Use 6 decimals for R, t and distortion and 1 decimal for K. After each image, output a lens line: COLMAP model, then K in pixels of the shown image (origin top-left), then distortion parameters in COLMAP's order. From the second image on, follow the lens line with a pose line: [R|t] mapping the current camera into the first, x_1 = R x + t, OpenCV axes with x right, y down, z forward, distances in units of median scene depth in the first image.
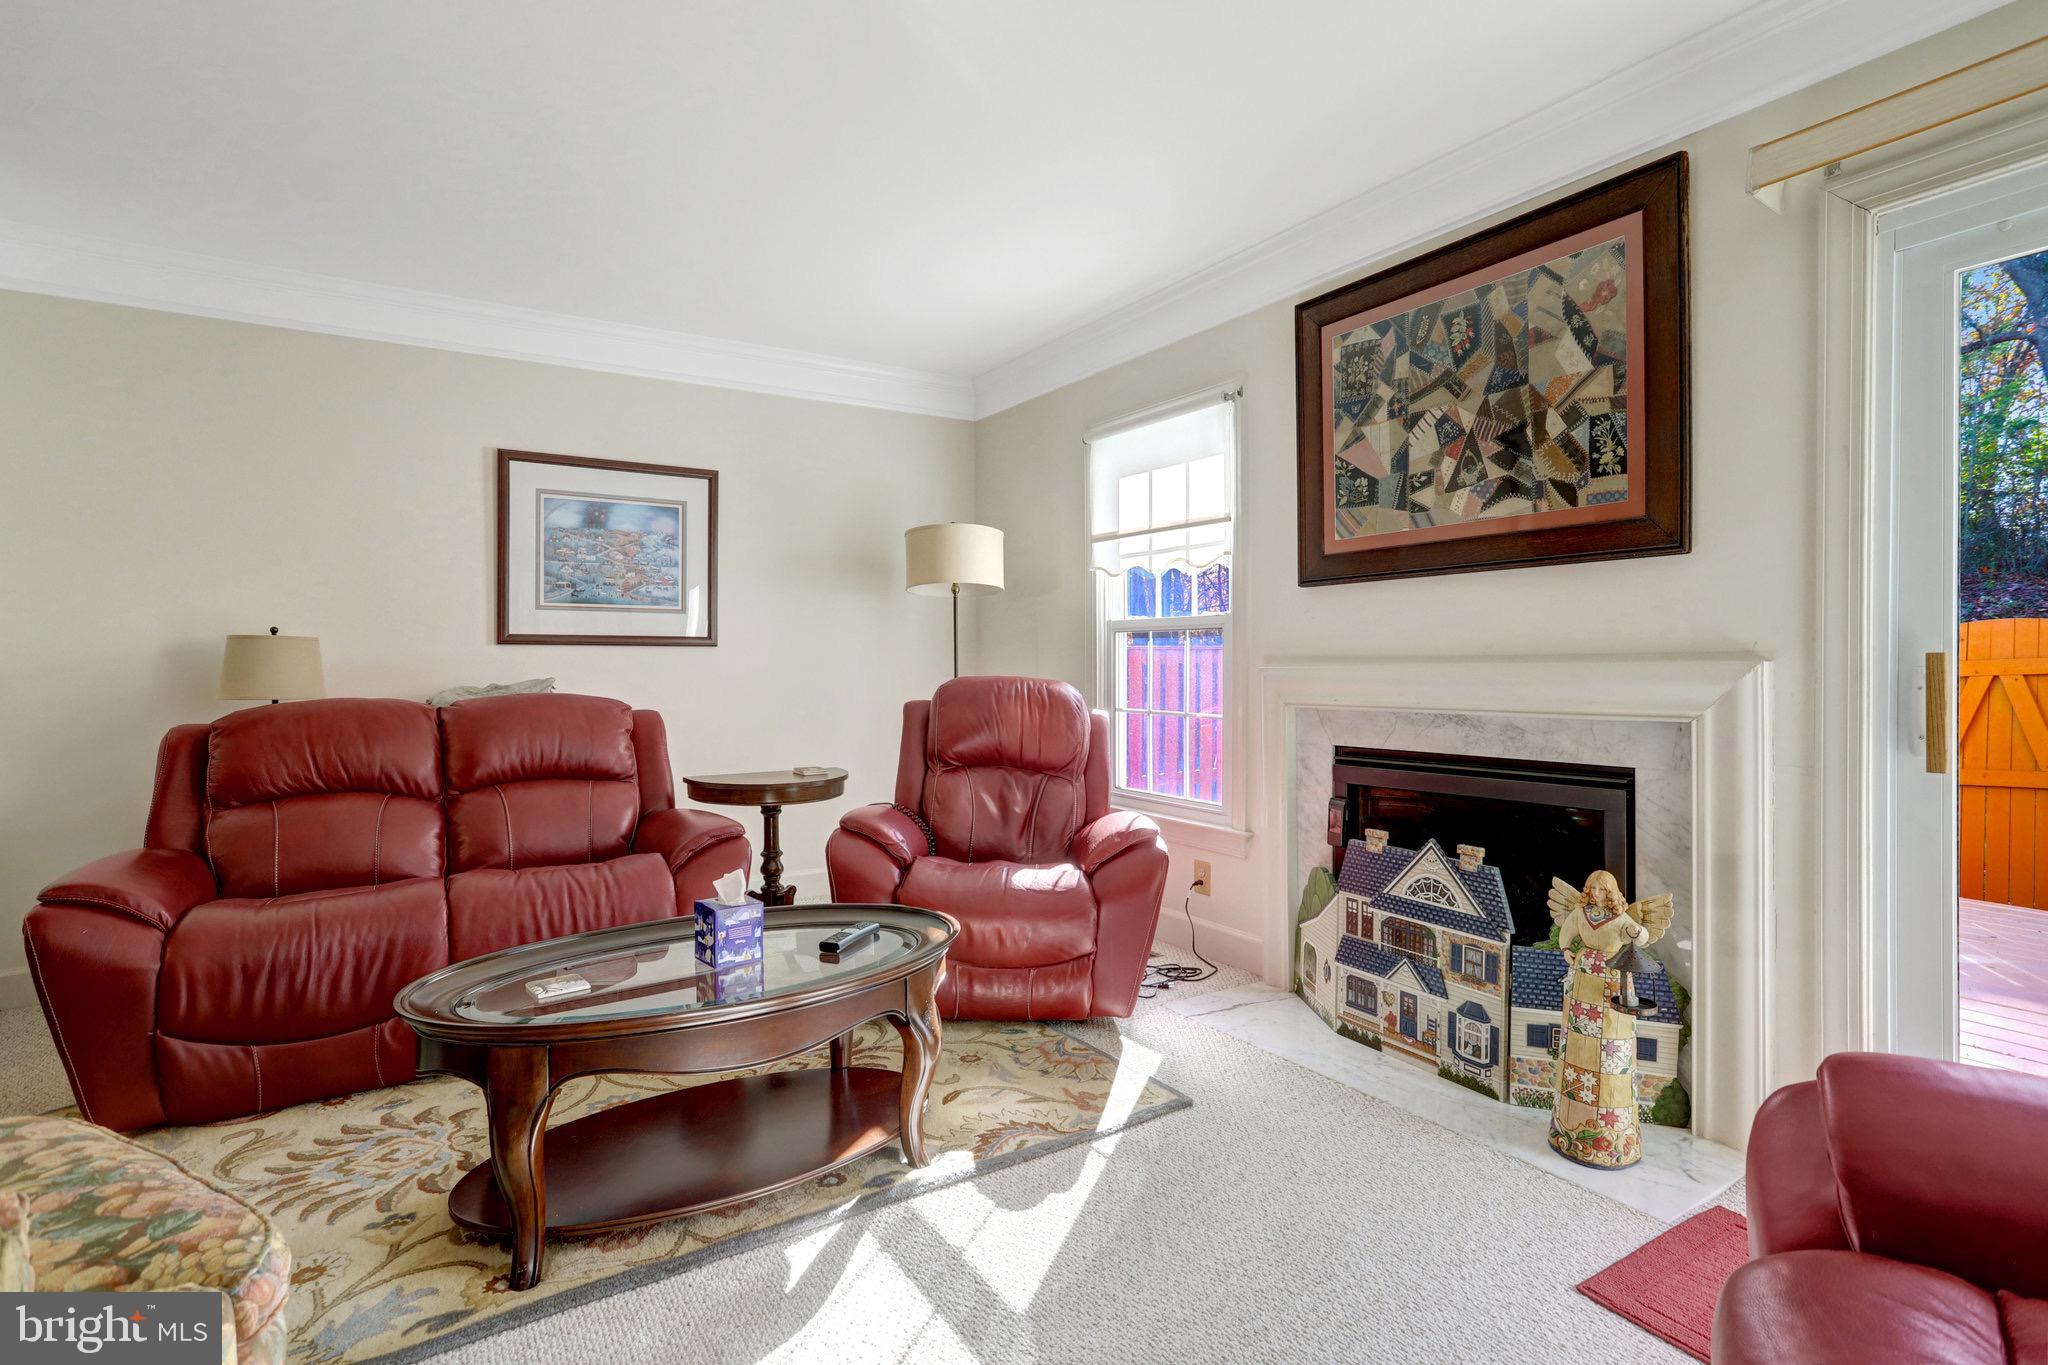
lens RADIAL K [[1005.5, 0, 1021.5], [0, 1005.5, 671.0], [0, 0, 1]] dist [-0.036204, 0.019300]
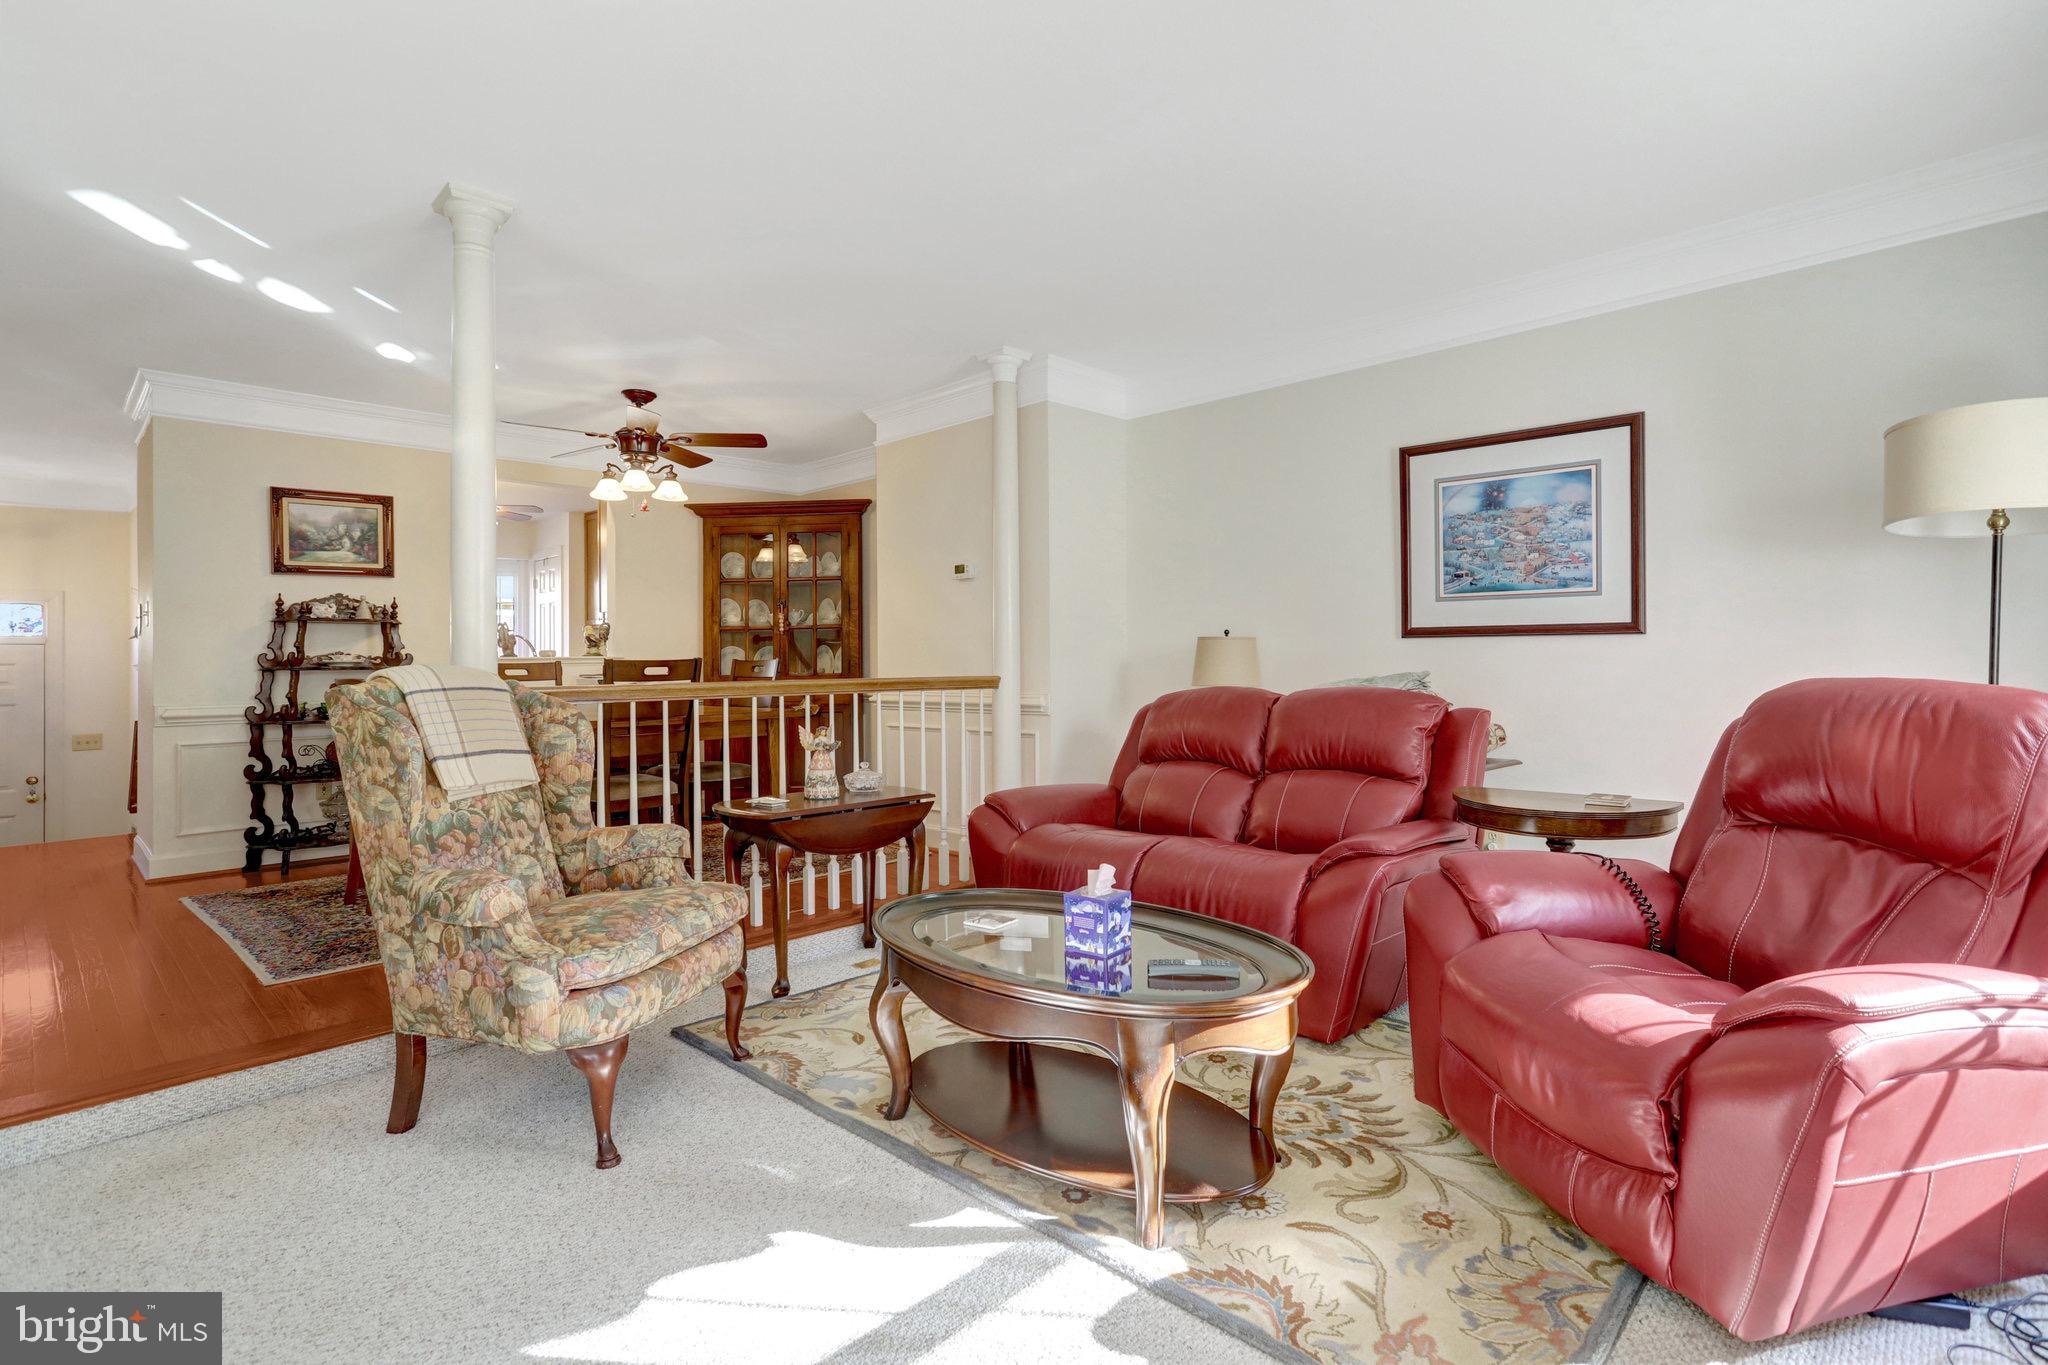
lens RADIAL K [[1012.3, 0, 1026.7], [0, 1012.3, 648.3], [0, 0, 1]] dist [-0.004391, 0.000062]
pose [[0.223111, -0.008160, -0.974759, 0.568949], [0.003498, 0.999965, -0.007571, -0.013538], [0.974787, -0.001721, 0.223131, 0.541229]]
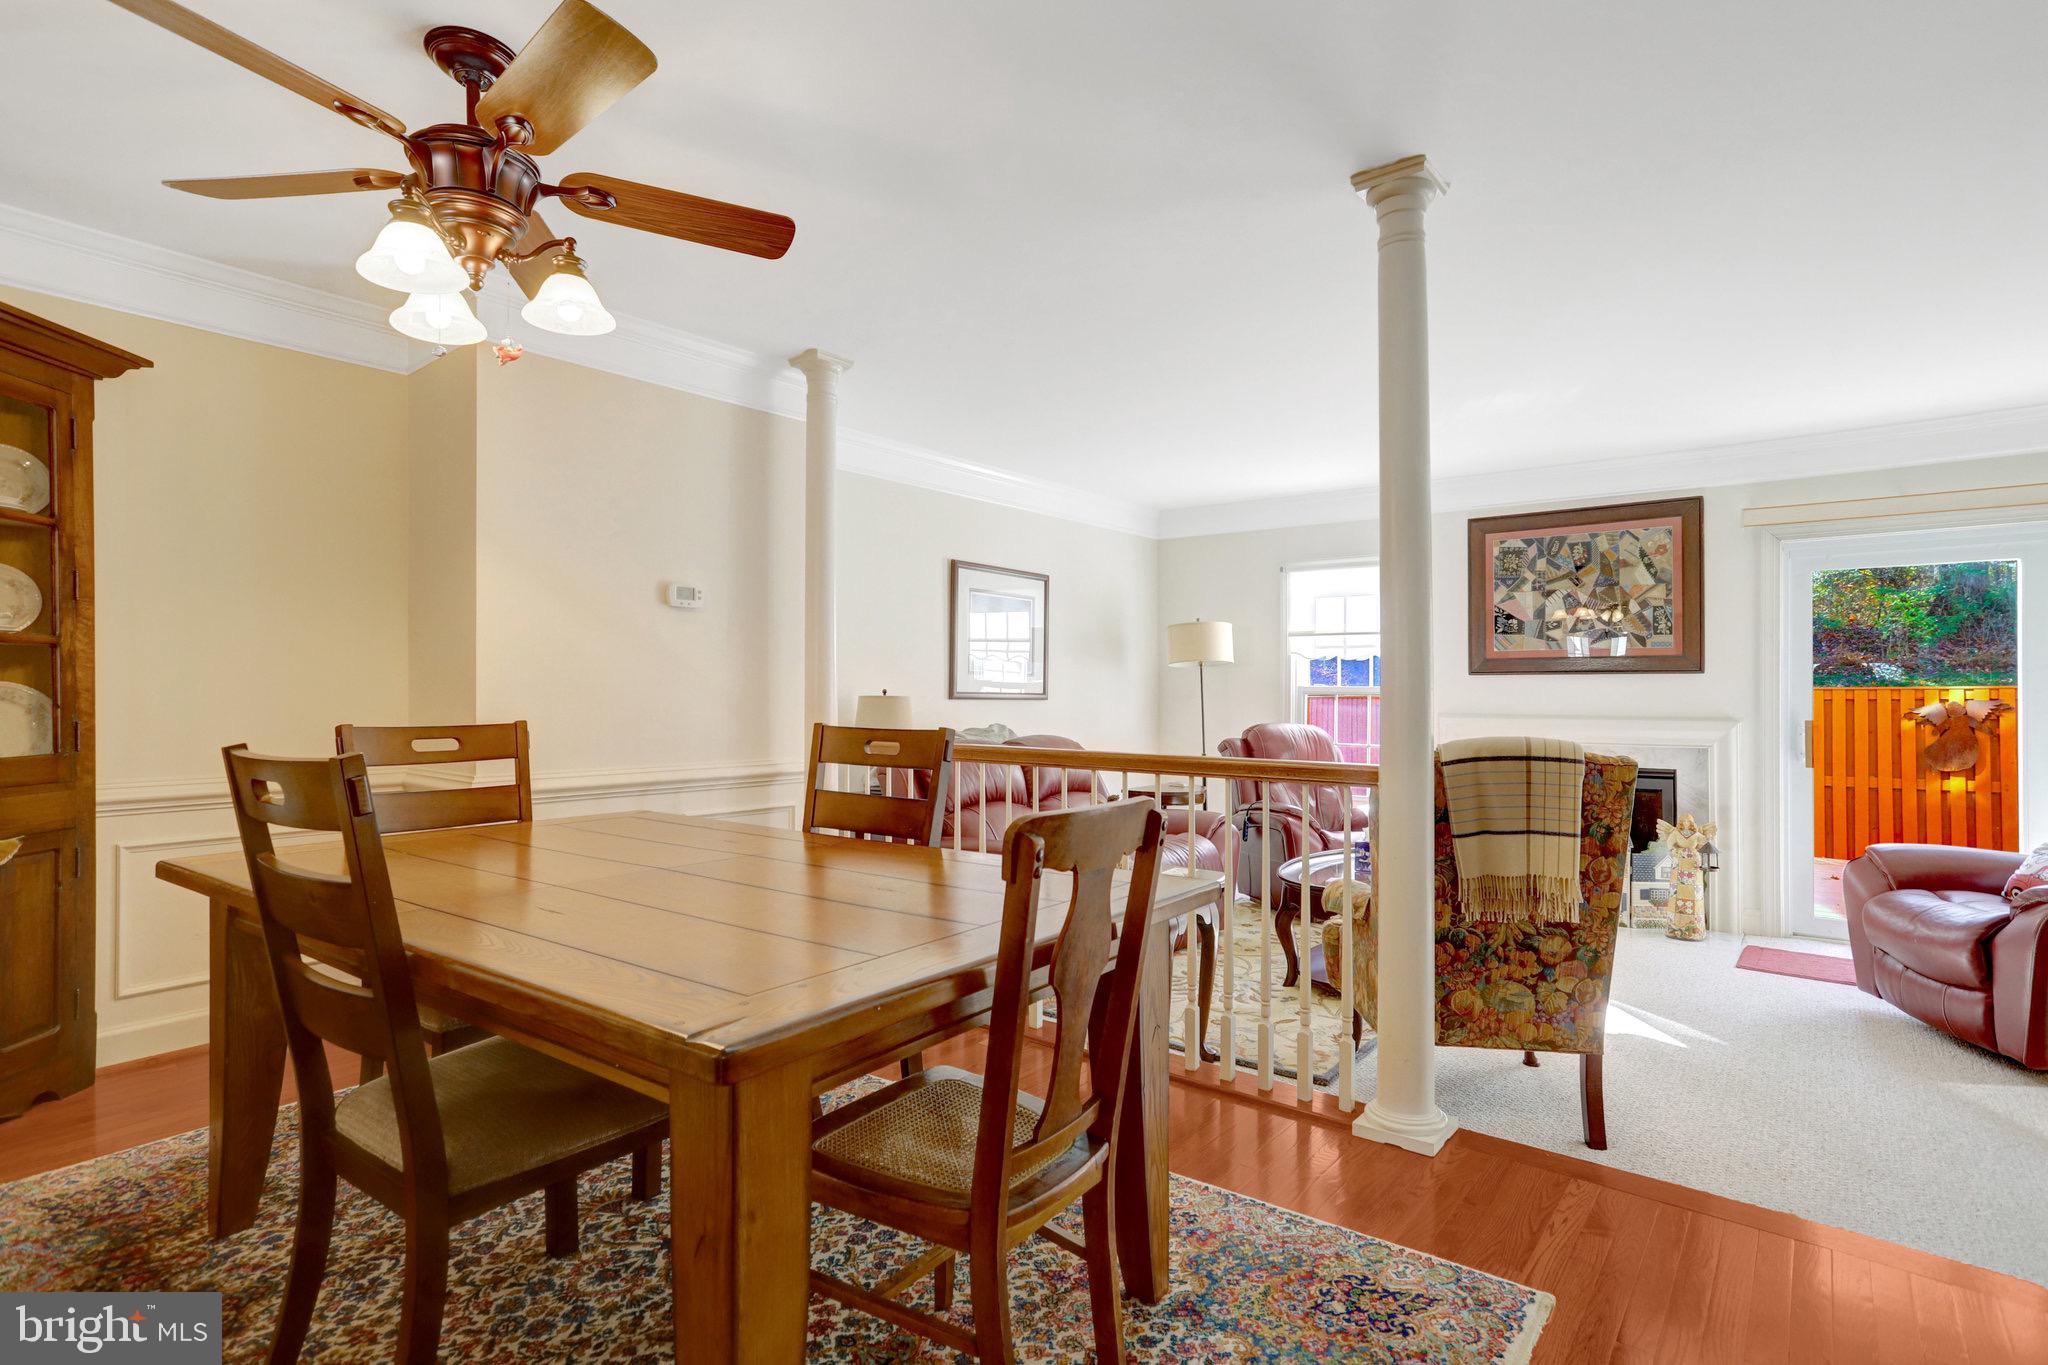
lens RADIAL K [[1031.1, 0, 1024.0], [0, 1031.1, 682.5], [0, 0, 1]] dist [-0.020290, 0.000167]
pose [[0.942023, 0.015566, 0.335187, -1.278277], [-0.008737, 0.999723, -0.021872, -0.027534], [-0.335434, 0.017675, 0.941898, -0.548803]]
